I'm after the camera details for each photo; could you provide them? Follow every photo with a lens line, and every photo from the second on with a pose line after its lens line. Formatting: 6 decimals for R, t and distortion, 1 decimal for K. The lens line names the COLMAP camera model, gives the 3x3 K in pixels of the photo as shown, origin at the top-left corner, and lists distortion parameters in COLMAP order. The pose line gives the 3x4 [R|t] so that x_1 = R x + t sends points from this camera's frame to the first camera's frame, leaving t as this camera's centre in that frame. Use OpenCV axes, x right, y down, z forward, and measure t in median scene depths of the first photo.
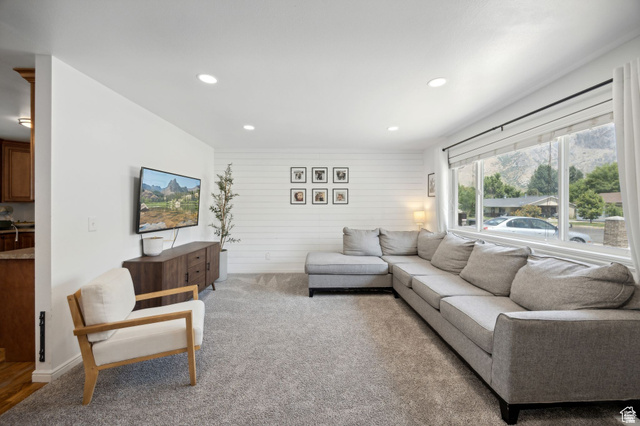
lens RADIAL K [[250.7, 0, 320.0], [0, 250.7, 205.1], [0, 0, 1]] dist [-0.001064, -0.000161]
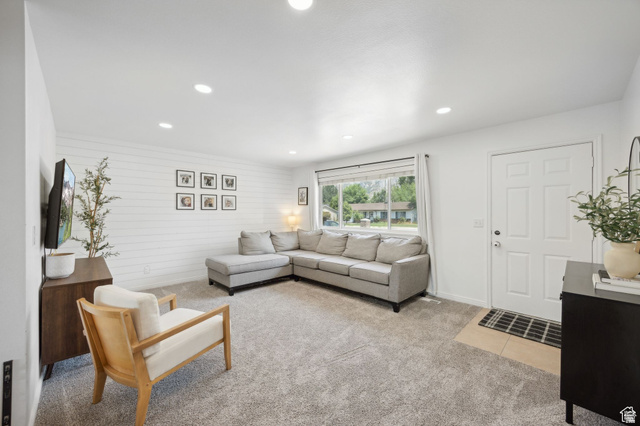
lens RADIAL K [[251.3, 0, 320.3], [0, 251.3, 211.1], [0, 0, 1]] dist [0.000096, 0.000057]
pose [[0.735248, 0.004605, 0.677783, -0.416659], [-0.004623, 0.999988, -0.001779, 0.000796], [-0.677783, -0.001826, 0.735260, -0.049376]]
